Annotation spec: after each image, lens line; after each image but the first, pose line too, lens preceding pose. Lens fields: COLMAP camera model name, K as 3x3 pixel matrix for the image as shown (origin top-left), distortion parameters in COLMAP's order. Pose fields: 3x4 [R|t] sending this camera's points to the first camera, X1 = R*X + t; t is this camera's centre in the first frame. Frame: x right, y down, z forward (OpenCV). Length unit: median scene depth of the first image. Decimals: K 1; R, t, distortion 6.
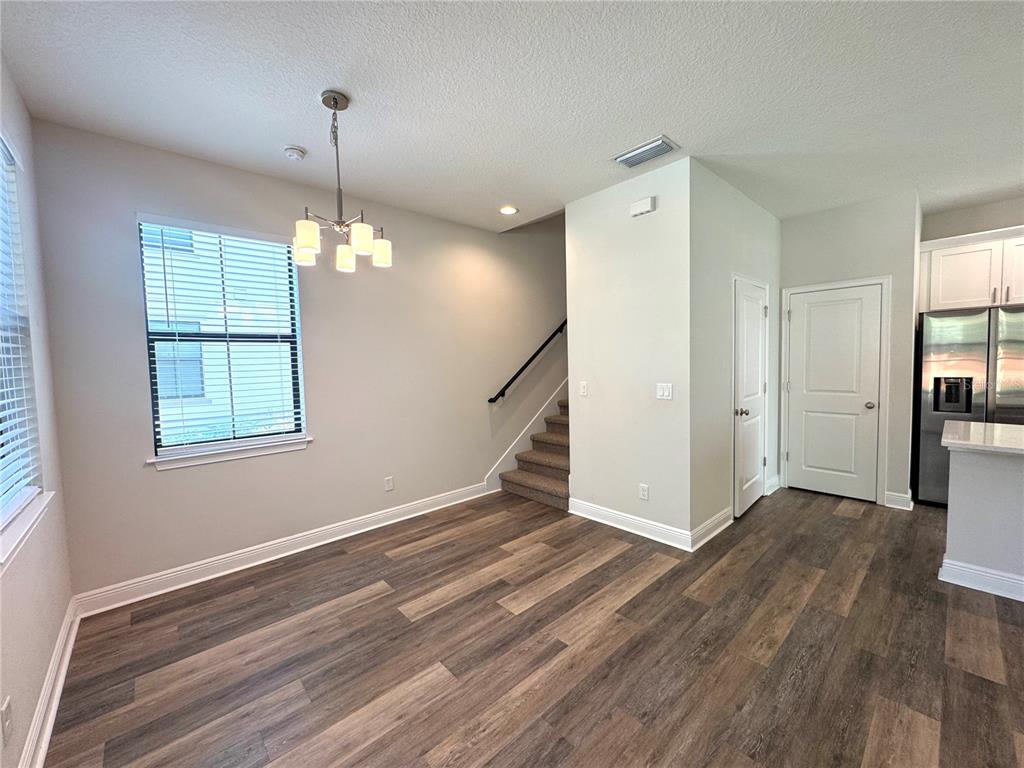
lens RADIAL K [[408.1, 0, 511.8], [0, 408.1, 383.6], [0, 0, 1]] dist [-0.004238, 0.000295]
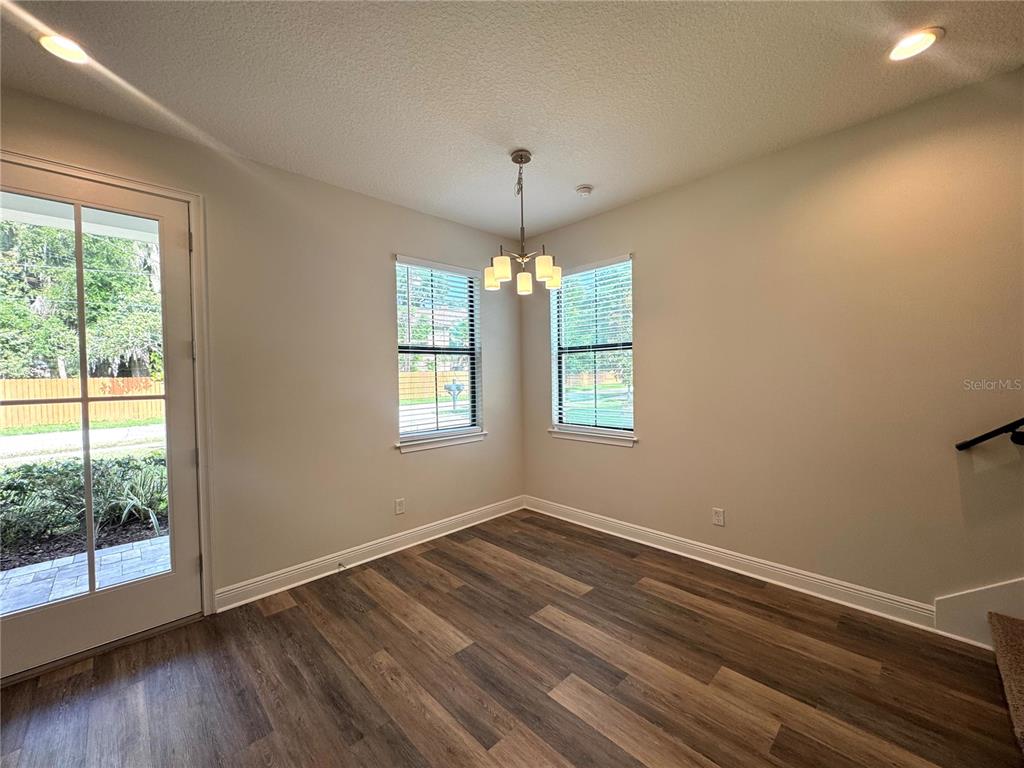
lens RADIAL K [[408.1, 0, 512.5], [0, 408.1, 381.0], [0, 0, 1]] dist [-0.004238, 0.000295]
pose [[0.035603, 0.038254, -0.998634, 0.614445], [-0.040280, 0.998510, 0.036813, -0.046192], [0.998554, 0.038914, 0.037091, 0.706716]]
